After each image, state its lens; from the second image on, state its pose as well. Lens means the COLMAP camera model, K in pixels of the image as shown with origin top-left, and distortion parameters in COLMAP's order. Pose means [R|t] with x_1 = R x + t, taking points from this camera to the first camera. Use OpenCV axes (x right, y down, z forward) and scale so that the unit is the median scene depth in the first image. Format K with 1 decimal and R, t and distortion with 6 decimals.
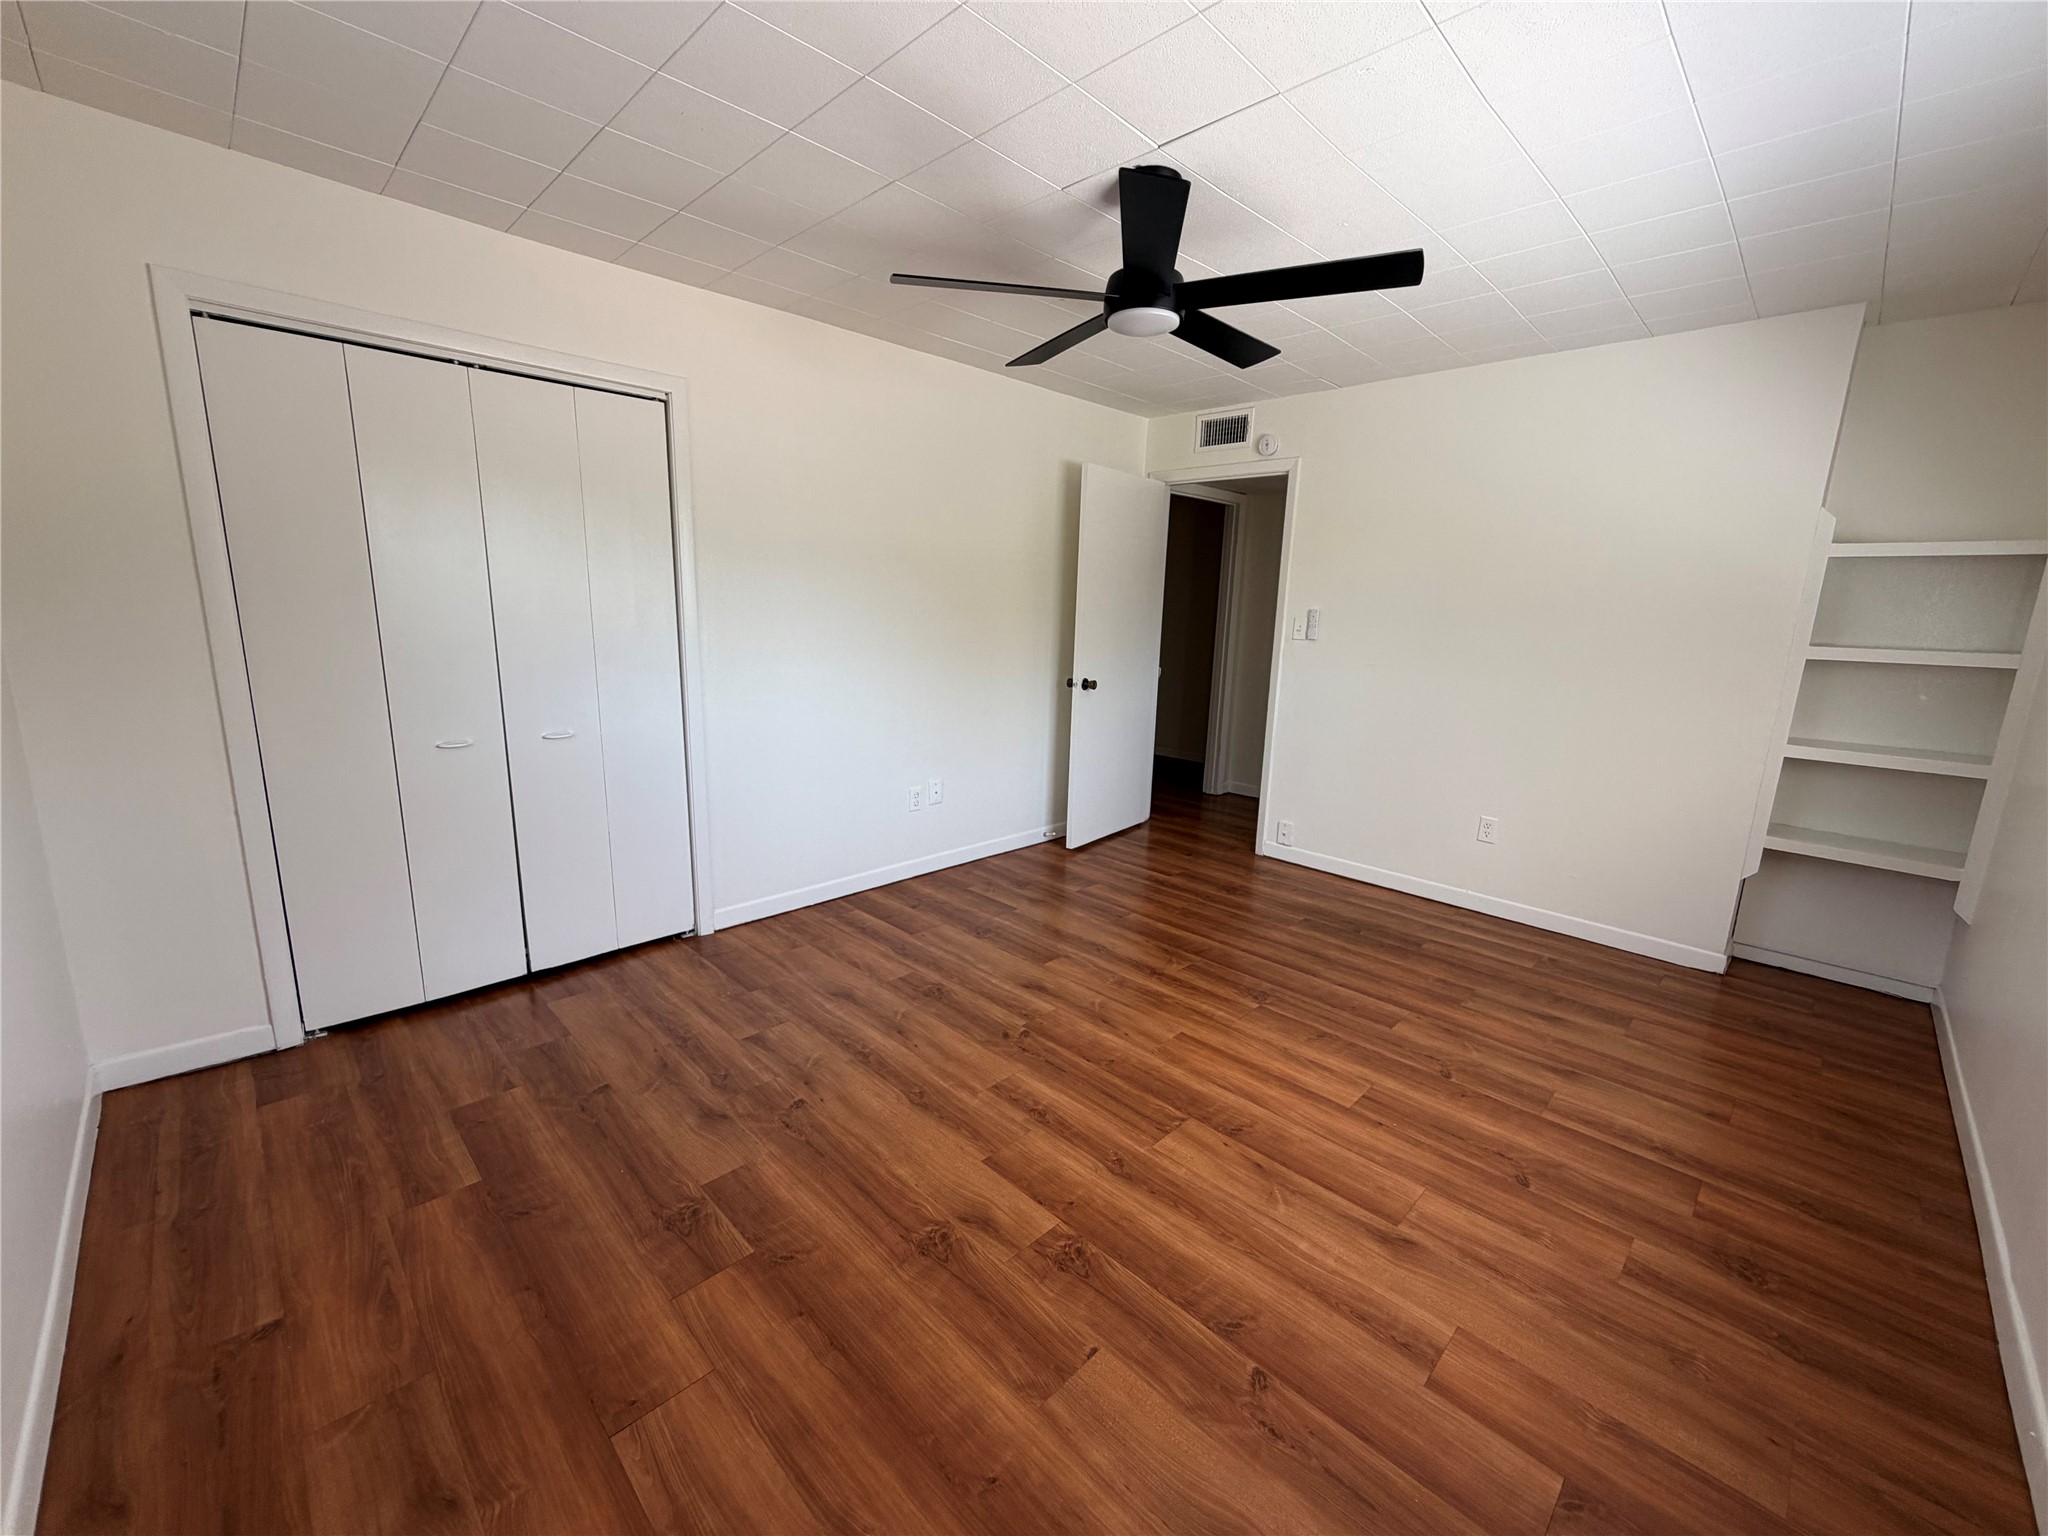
lens RADIAL K [[819.4, 0, 1024.8], [0, 819.4, 767.7], [0, 0, 1]] dist [-0.001386, 0.000677]
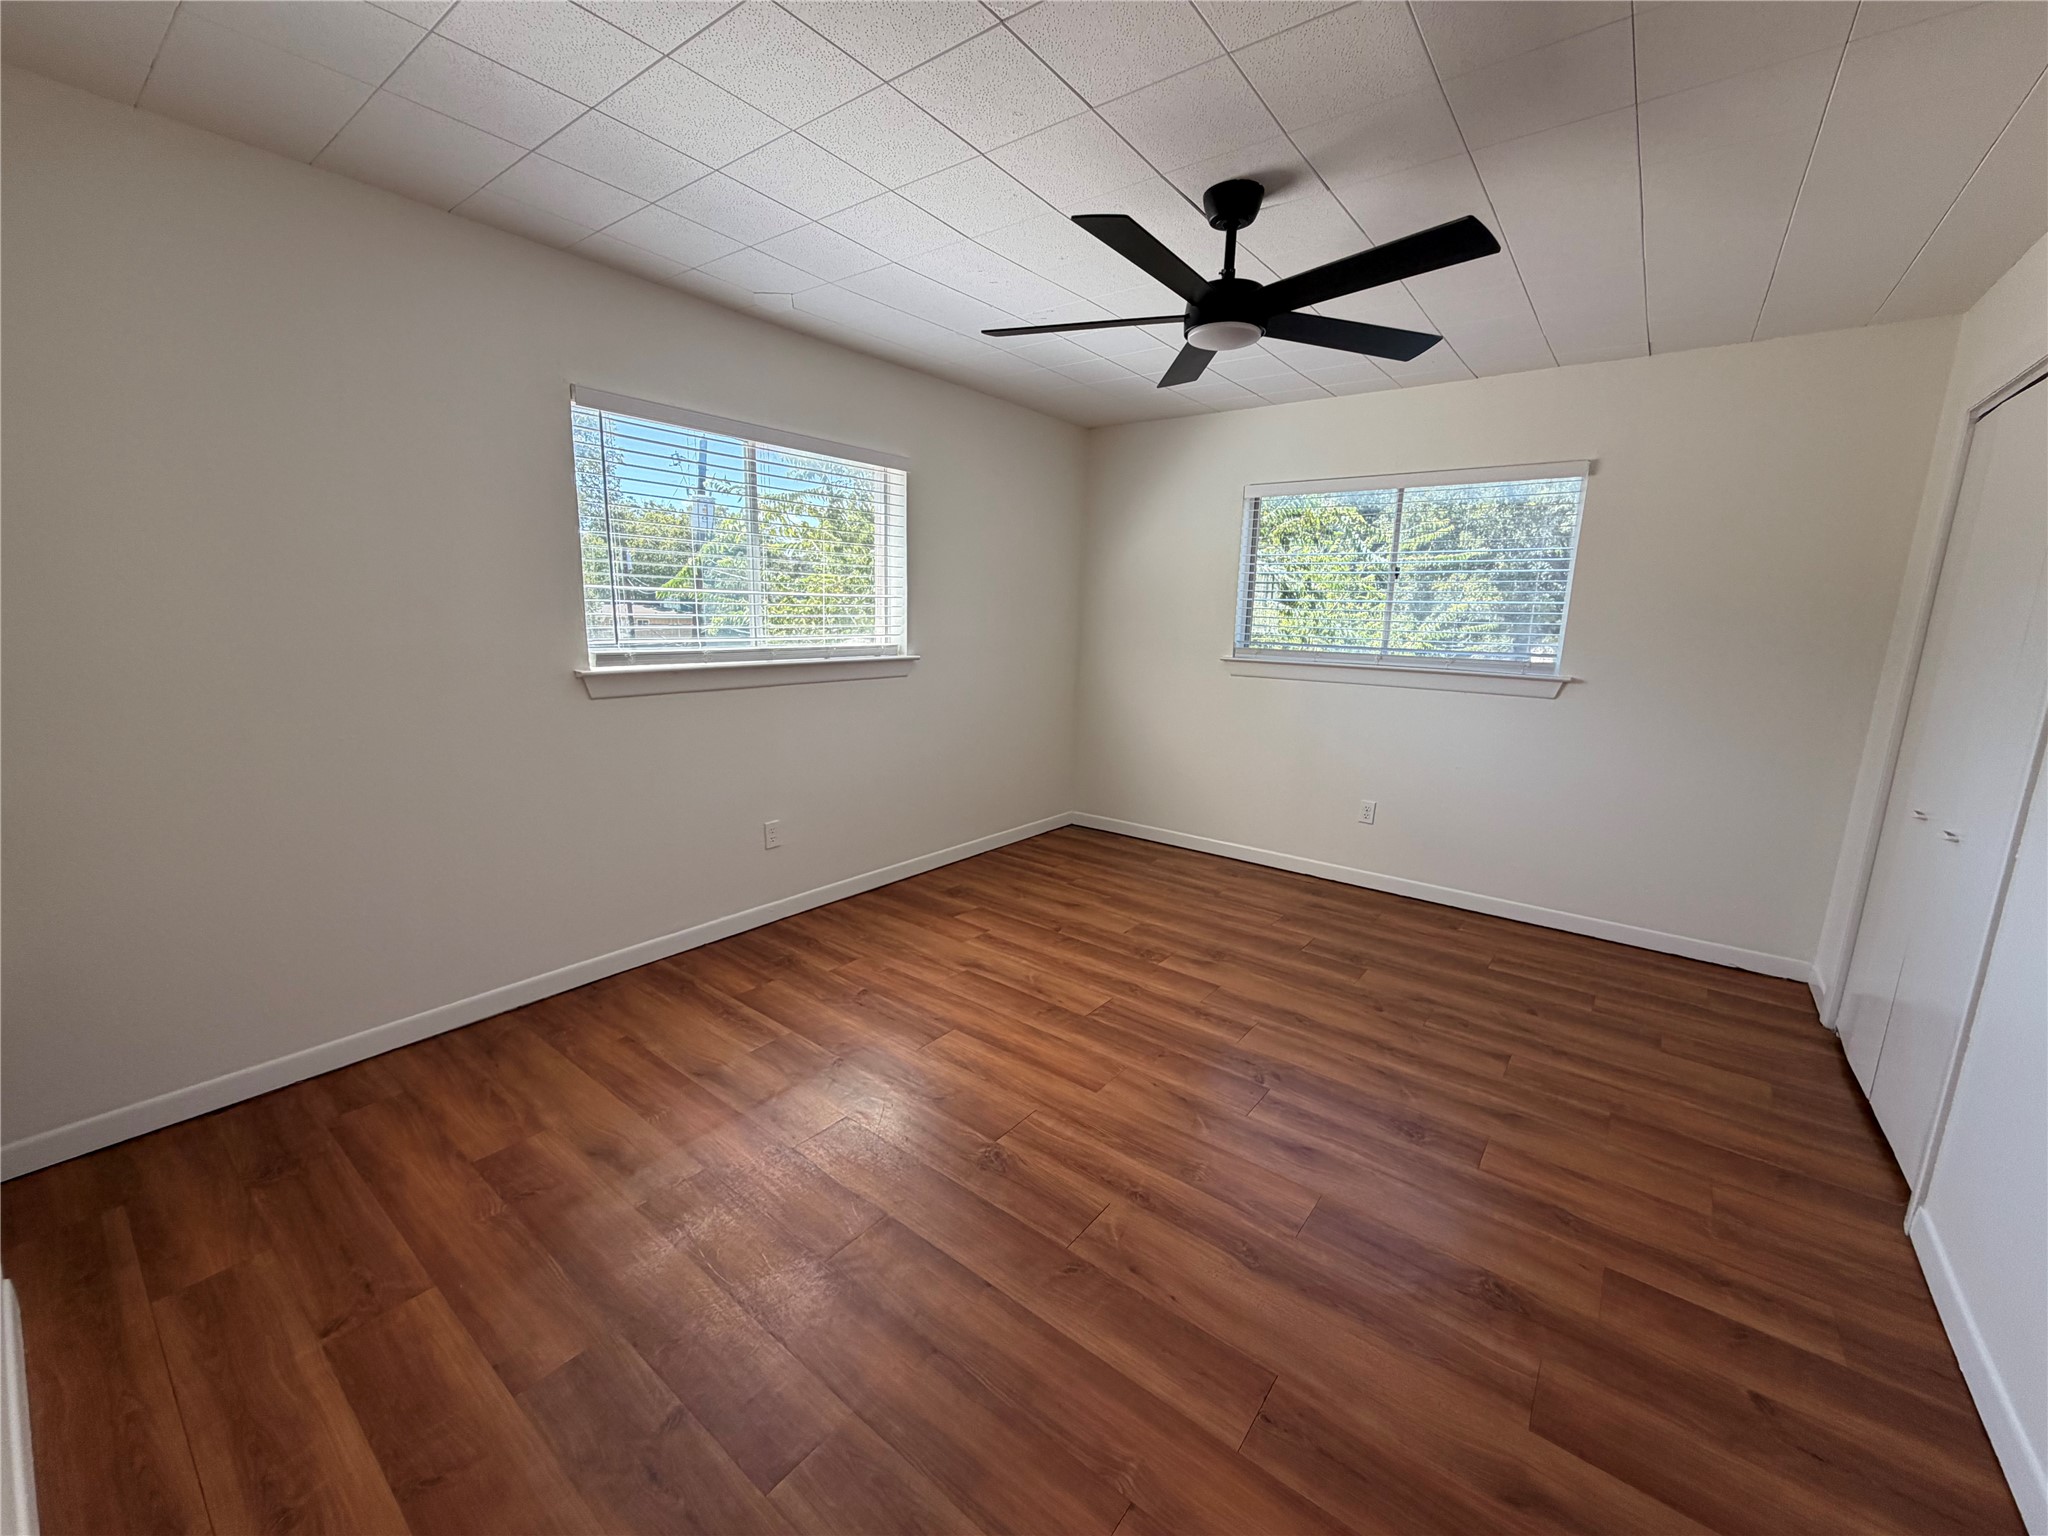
lens RADIAL K [[819.4, 0, 1023.6], [0, 819.4, 765.5], [0, 0, 1]] dist [-0.001386, 0.000677]
pose [[-0.990459, -0.031315, -0.134202, 0.461543], [-0.080324, 0.922492, 0.377565, -0.388396], [0.111977, 0.384743, -0.916206, 1.921716]]
